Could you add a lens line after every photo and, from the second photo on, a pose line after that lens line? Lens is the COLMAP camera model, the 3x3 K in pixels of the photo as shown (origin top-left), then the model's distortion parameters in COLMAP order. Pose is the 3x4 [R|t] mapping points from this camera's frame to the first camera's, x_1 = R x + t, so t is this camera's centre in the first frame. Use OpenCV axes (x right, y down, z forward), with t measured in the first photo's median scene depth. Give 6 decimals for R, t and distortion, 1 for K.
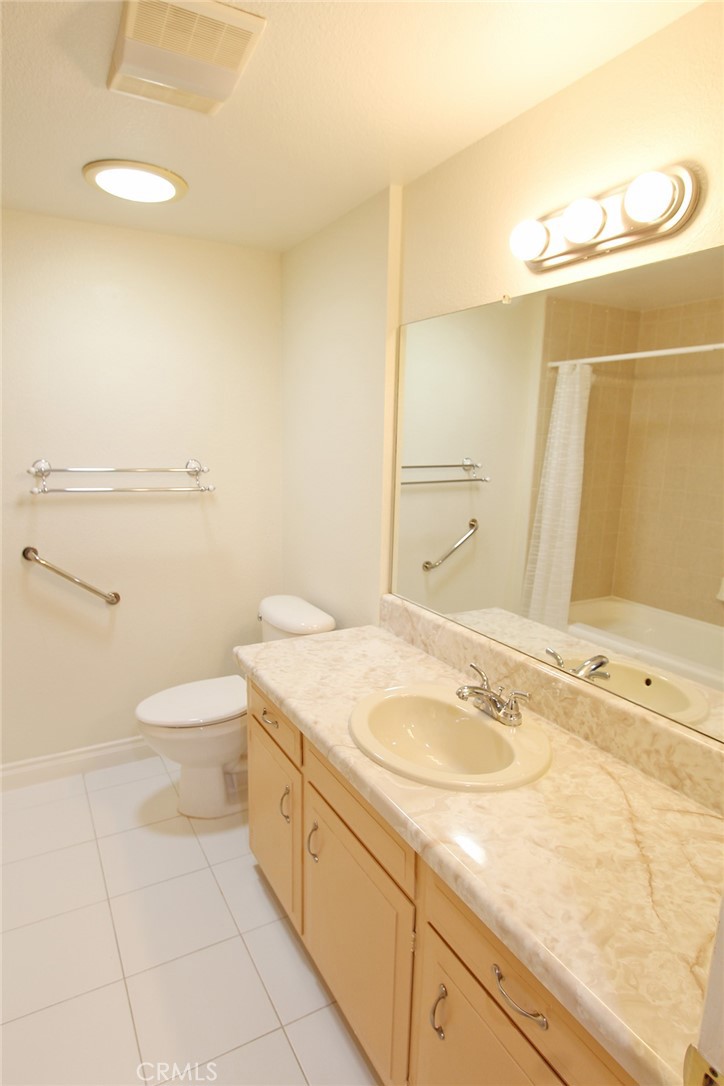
lens RADIAL K [[613.7, 0, 355.0], [0, 613.7, 552.2], [0, 0, 1]] dist [-0.007052, 0.000833]
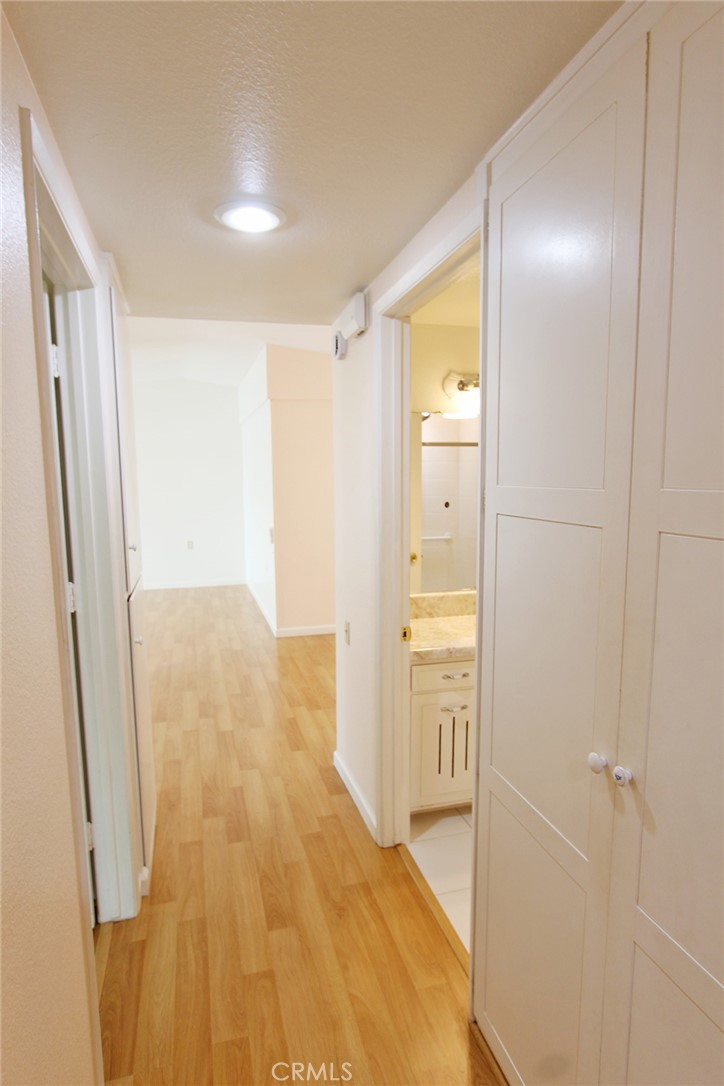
lens RADIAL K [[613.7, 0, 355.0], [0, 613.7, 552.2], [0, 0, 1]] dist [-0.007052, 0.000833]
pose [[0.244275, -0.137300, 0.959937, -1.731271], [0.205405, 0.974789, 0.087155, -0.219984], [-0.947702, 0.175886, 0.266319, 0.886069]]
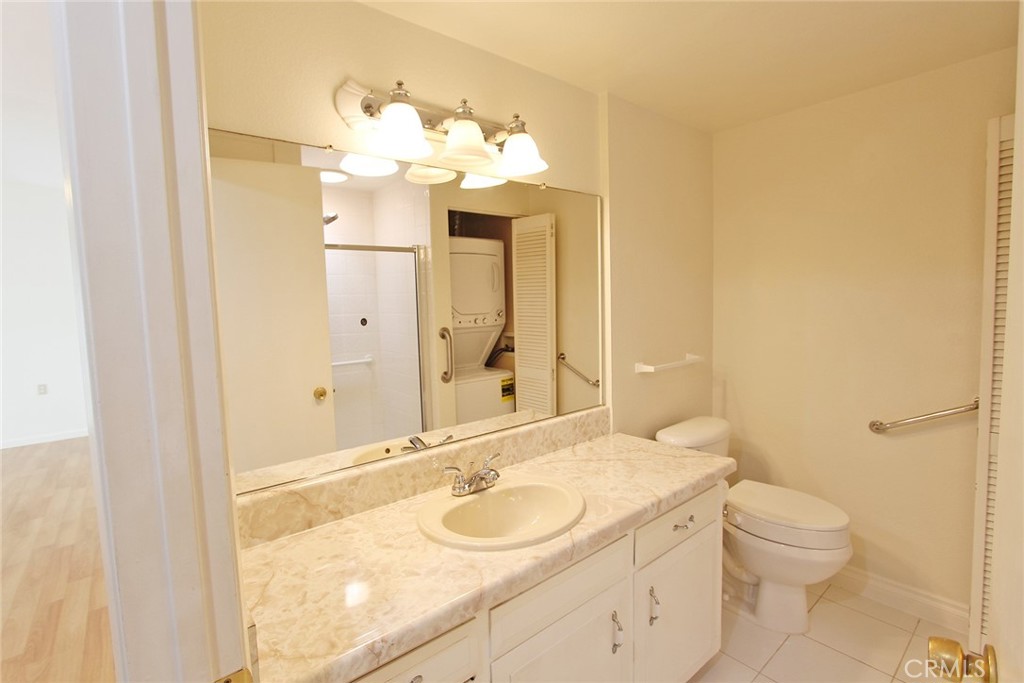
lens RADIAL K [[472.8, 0, 505.6], [0, 472.8, 337.5], [0, 0, 1]] dist [-0.014204, 0.000298]
pose [[-0.181576, -0.083616, 0.979815, -0.683433], [0.222759, 0.966981, 0.123802, -0.143796], [-0.957814, 0.240742, -0.156955, 0.982946]]
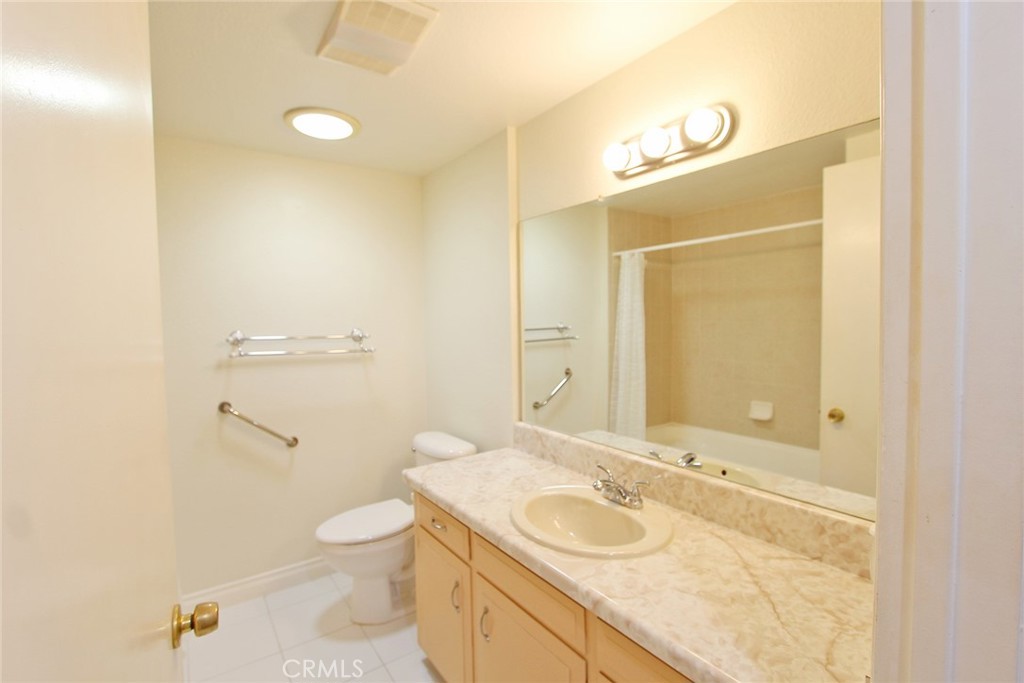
lens RADIAL K [[472.8, 0, 505.6], [0, 472.8, 337.5], [0, 0, 1]] dist [-0.014204, 0.000298]
pose [[0.993655, -0.041131, 0.104682, -0.095800], [0.056534, 0.987262, -0.148721, 0.053130], [-0.097231, 0.153696, 0.983323, -0.001528]]
